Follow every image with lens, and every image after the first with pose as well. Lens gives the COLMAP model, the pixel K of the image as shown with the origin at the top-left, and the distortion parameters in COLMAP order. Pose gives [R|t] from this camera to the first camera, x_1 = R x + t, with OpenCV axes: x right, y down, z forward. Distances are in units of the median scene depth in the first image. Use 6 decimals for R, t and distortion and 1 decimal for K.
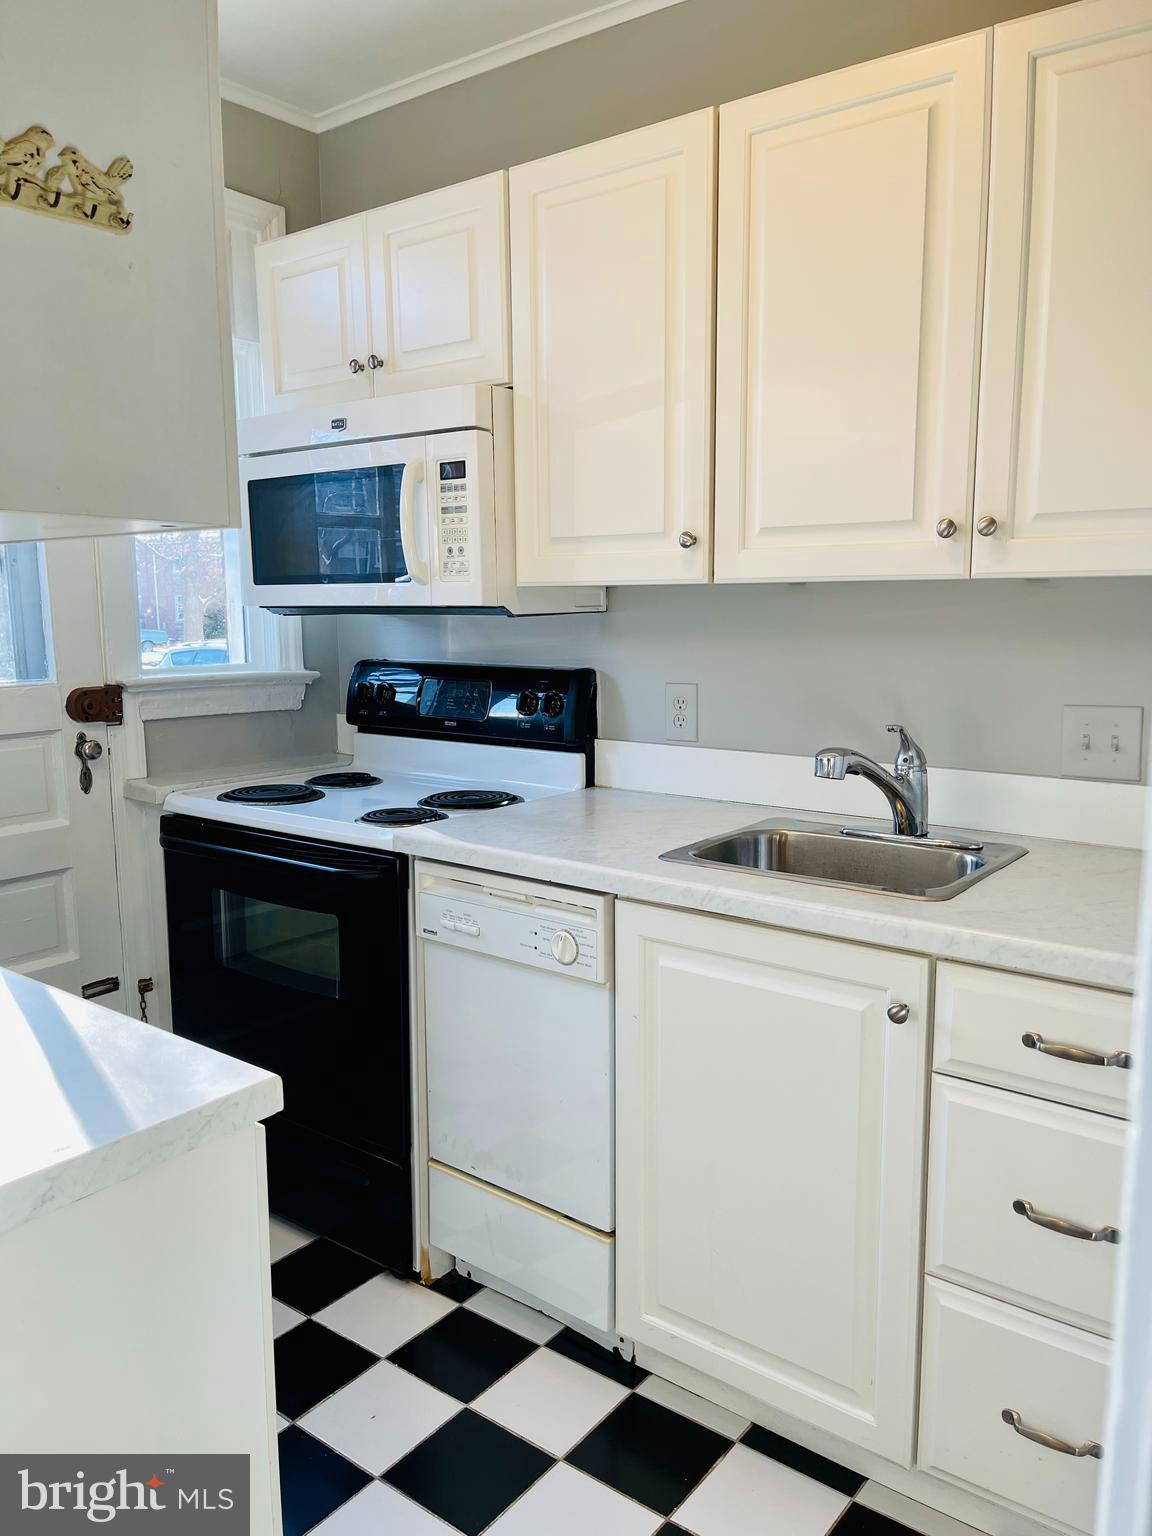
lens RADIAL K [[1157.9, 0, 568.8], [0, 1157.9, 783.3], [0, 0, 1]] dist [0.070084, -0.090615]
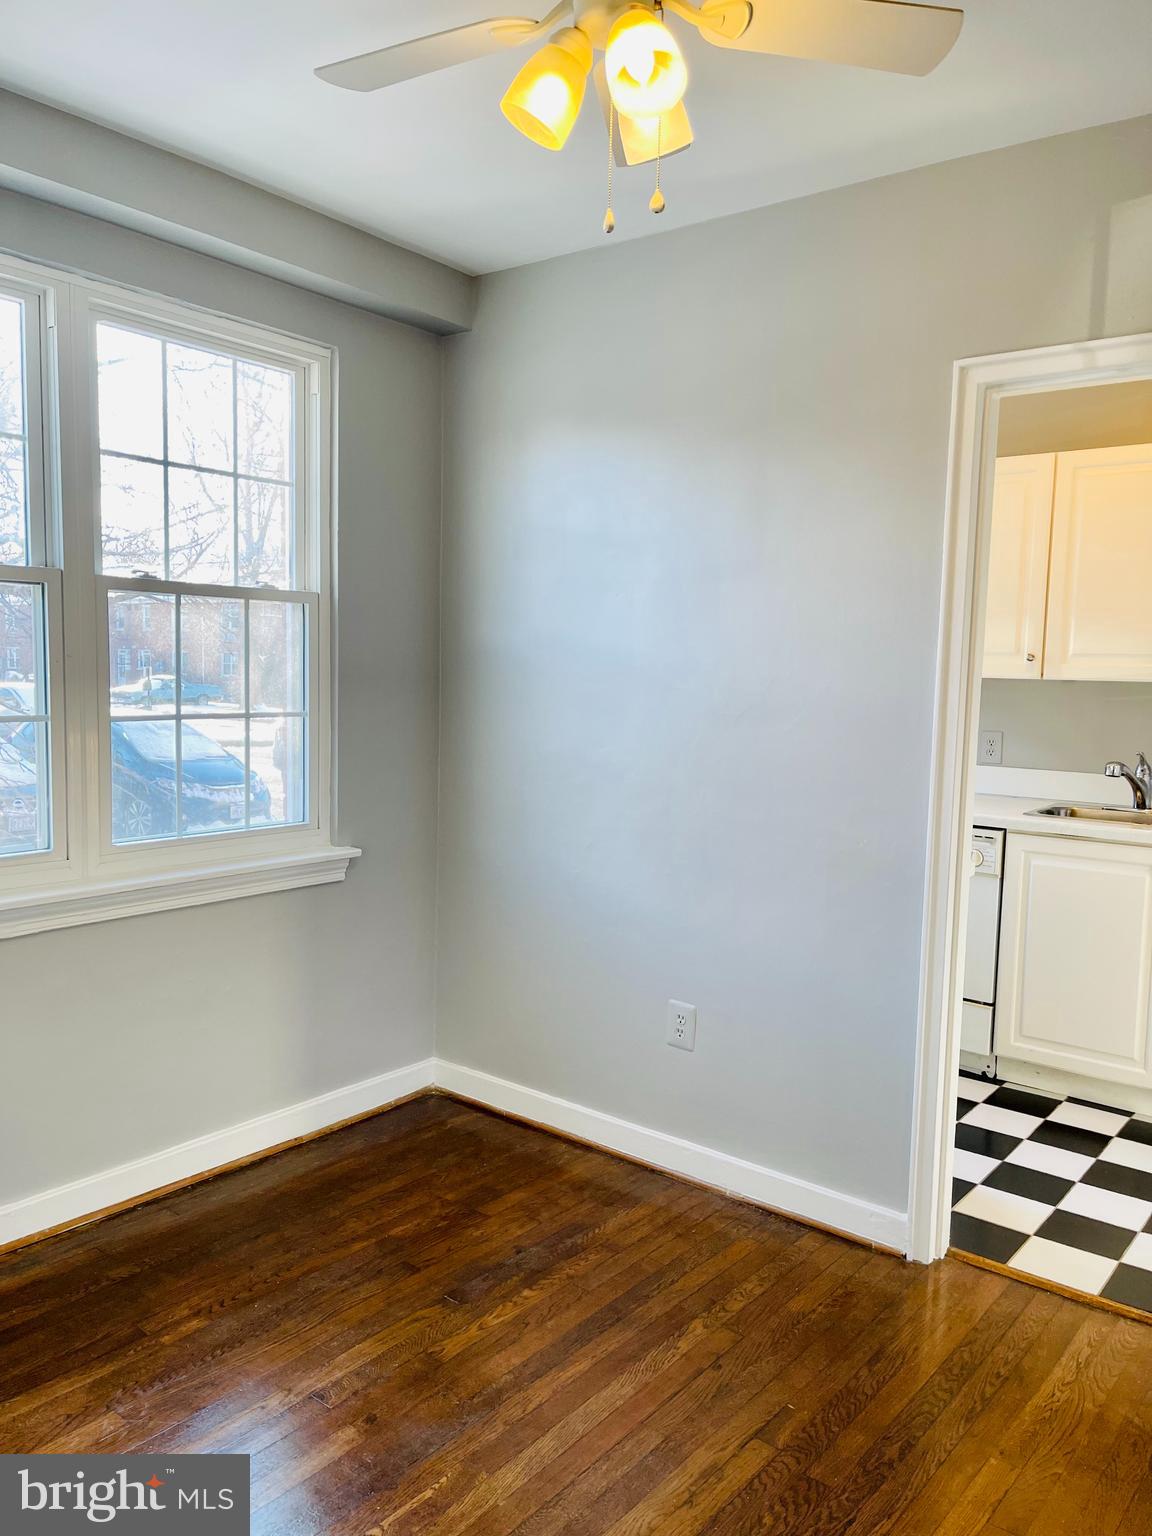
lens RADIAL K [[1157.9, 0, 567.9], [0, 1157.9, 777.7], [0, 0, 1]] dist [0.070084, -0.090615]
pose [[0.999450, 0.032960, 0.003622, -0.636065], [-0.032661, 0.997407, -0.064131, 0.138466], [-0.005726, 0.063978, 0.997935, -0.902741]]
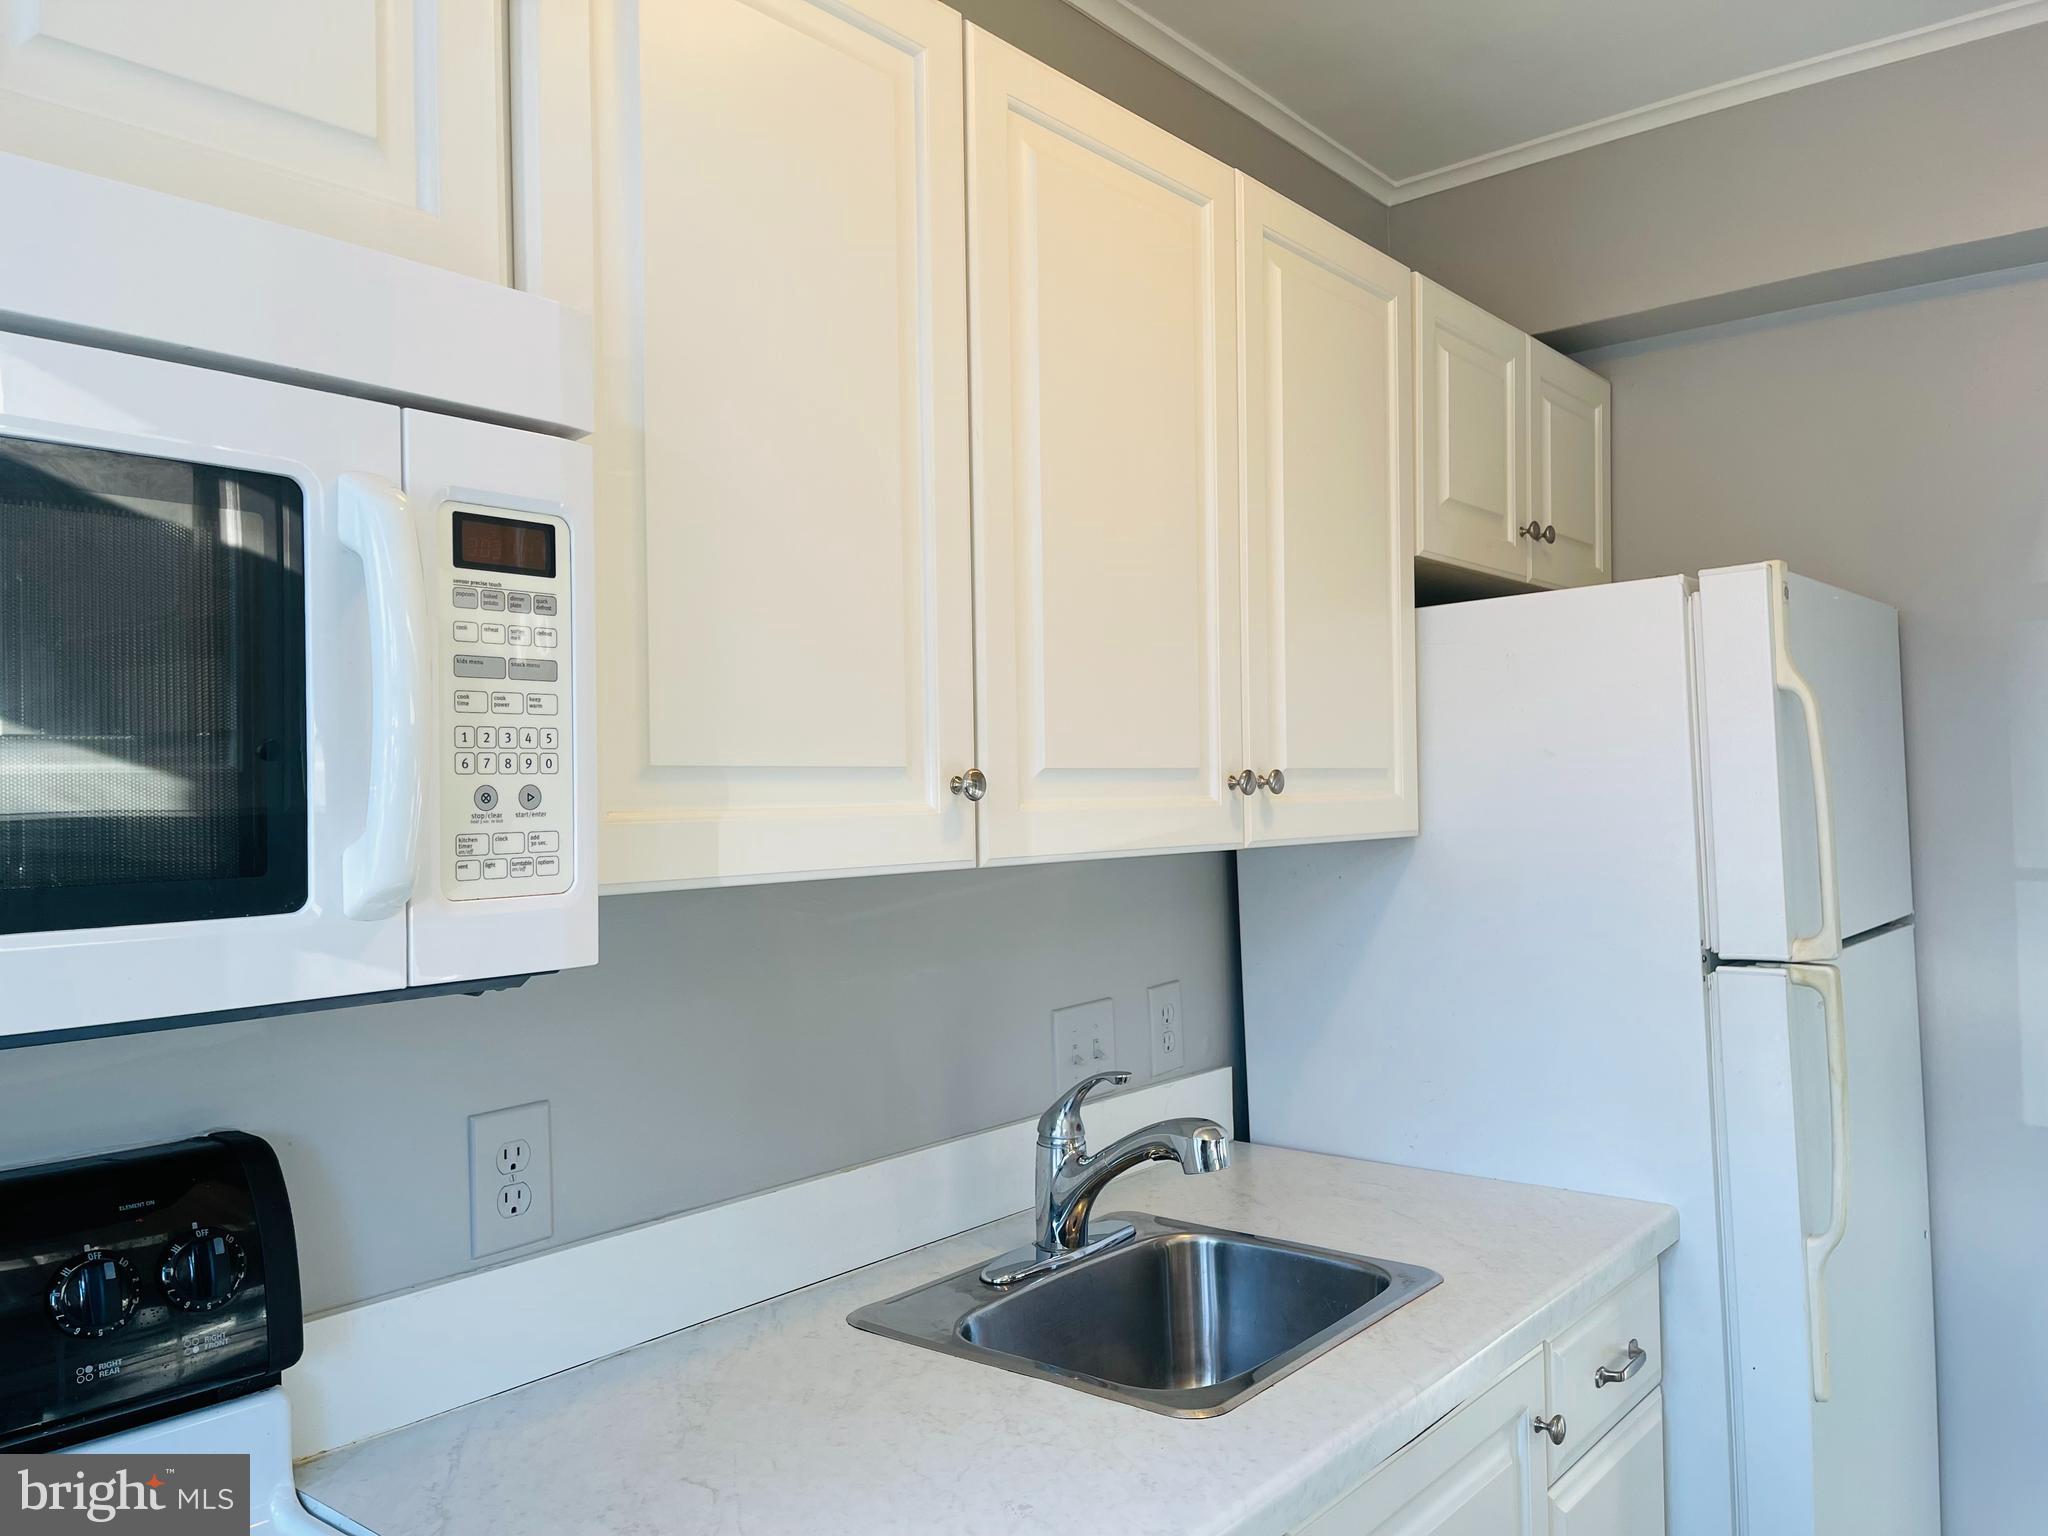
lens RADIAL K [[1543.9, 0, 1060.6], [0, 1543.9, 795.1], [0, 0, 1]] dist [0.070084, -0.090615]
pose [[0.025571, 0.007662, 0.999644, -0.512508], [0.180337, 0.983530, -0.012151, -0.173066], [-0.983272, 0.180583, 0.023768, 0.863224]]
